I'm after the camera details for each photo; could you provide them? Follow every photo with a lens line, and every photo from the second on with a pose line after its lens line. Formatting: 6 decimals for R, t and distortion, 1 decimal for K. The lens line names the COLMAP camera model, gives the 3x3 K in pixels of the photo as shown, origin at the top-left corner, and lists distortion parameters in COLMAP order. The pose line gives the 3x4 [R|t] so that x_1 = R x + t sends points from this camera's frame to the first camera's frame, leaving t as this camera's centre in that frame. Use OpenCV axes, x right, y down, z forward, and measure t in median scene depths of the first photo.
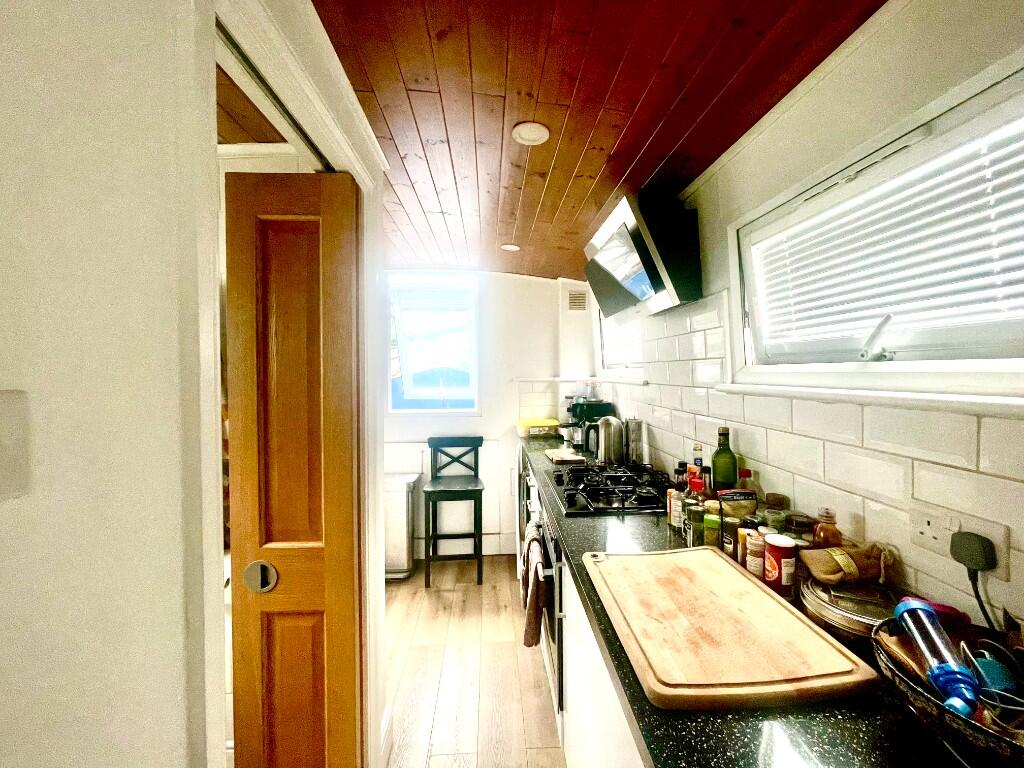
lens RADIAL K [[416.4, 0, 512.4], [0, 416.4, 383.4], [0, 0, 1]] dist [-0.007374, 0.000307]
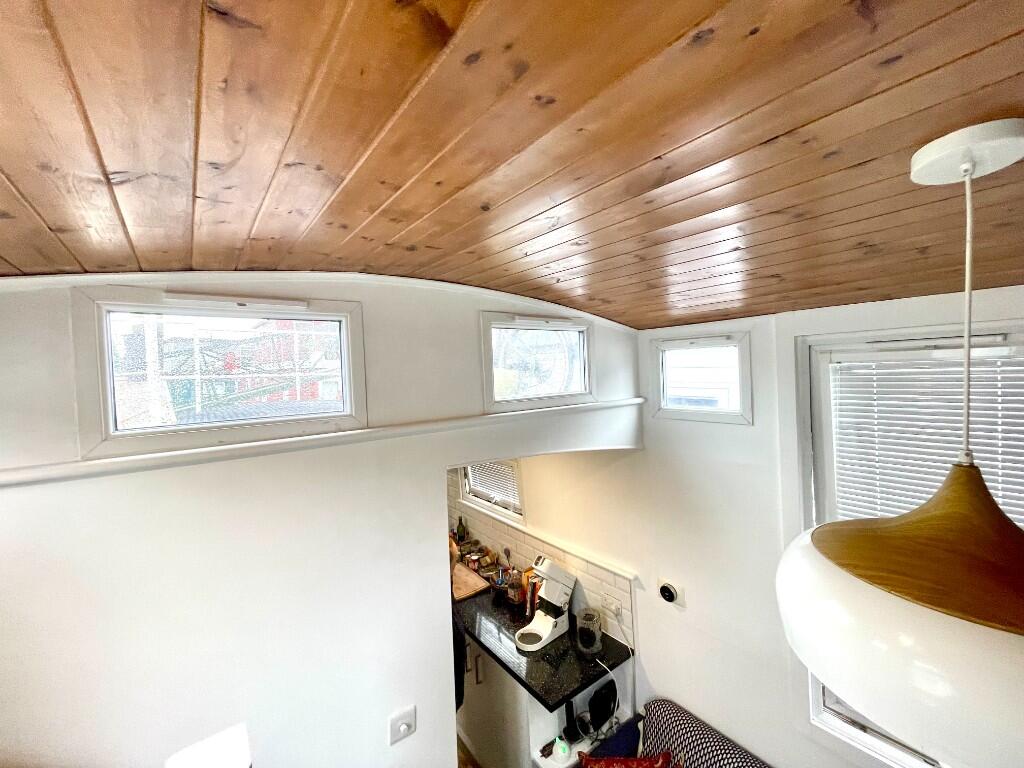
lens RADIAL K [[416.4, 0, 508.5], [0, 416.4, 378.0], [0, 0, 1]] dist [-0.007374, 0.000307]
pose [[0.833976, -0.035710, 0.550644, -0.431861], [0.050160, 0.998678, -0.011204, -0.460334], [-0.549516, 0.036964, 0.834665, -0.916989]]
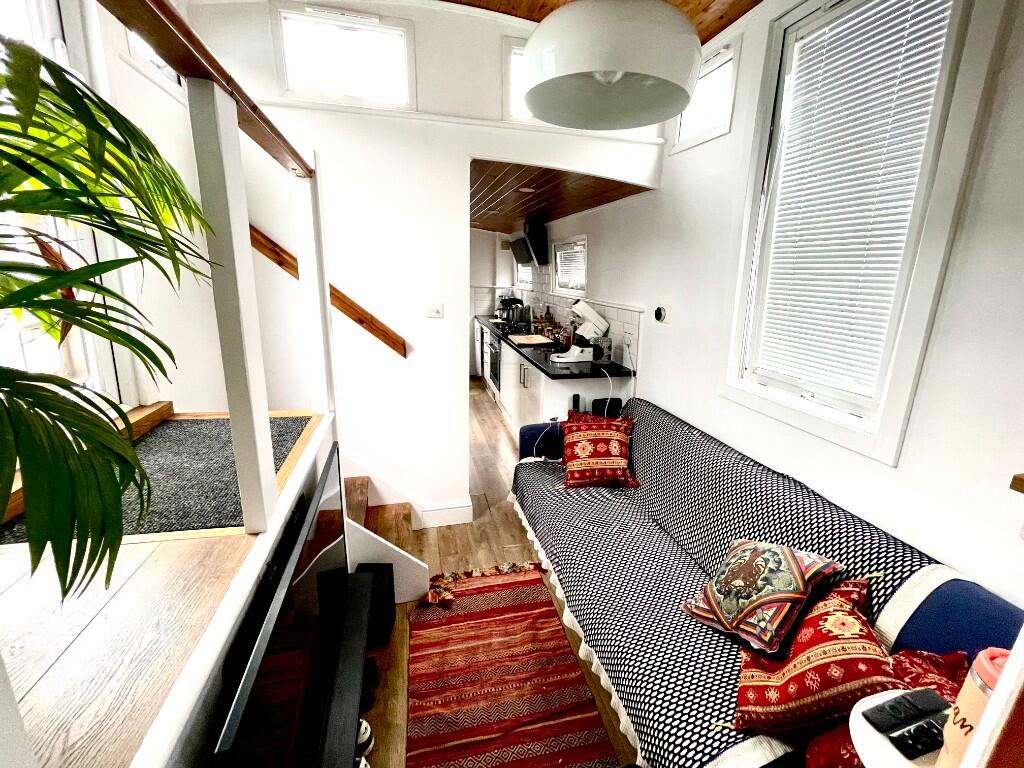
lens RADIAL K [[416.4, 0, 511.8], [0, 416.4, 378.9], [0, 0, 1]] dist [-0.007374, 0.000307]
pose [[0.982784, -0.012051, 0.184364, -0.247356], [-0.029823, 0.974437, 0.222671, -0.033960], [-0.182334, -0.224336, 0.957302, -1.380684]]
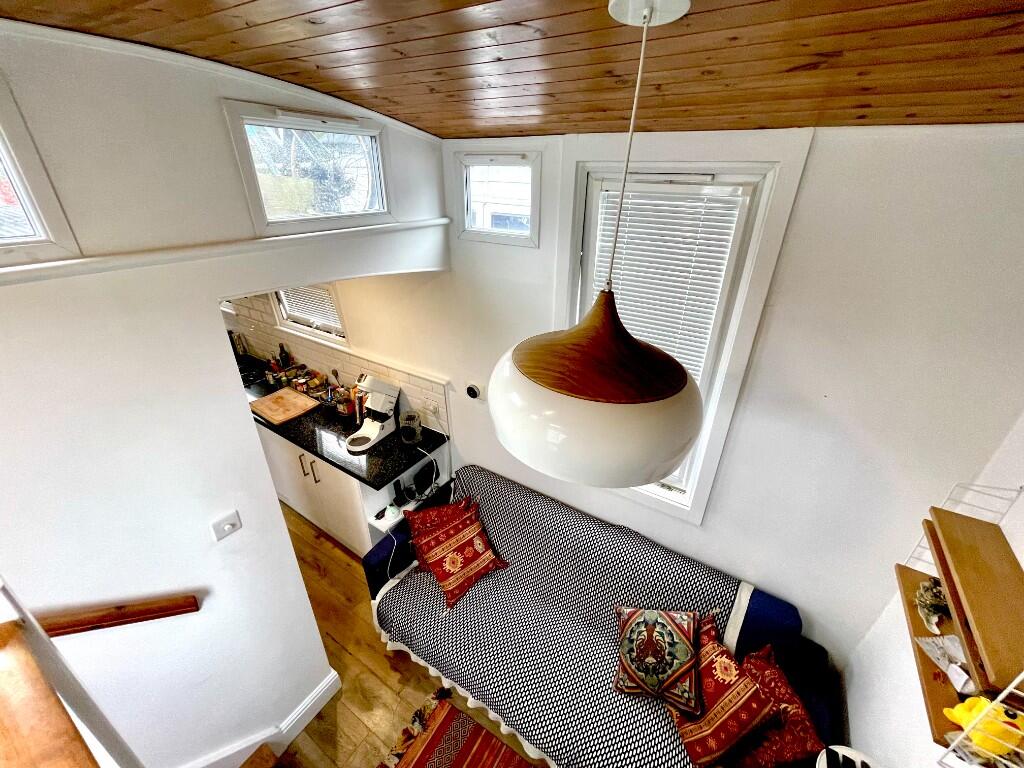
lens RADIAL K [[416.4, 0, 512.7], [0, 416.4, 381.4], [0, 0, 1]] dist [-0.007374, 0.000307]
pose [[0.588810, -0.348215, 0.729417, -0.384125], [0.005731, 0.904217, 0.427036, -0.476997], [-0.808251, -0.247263, 0.534407, -1.002581]]
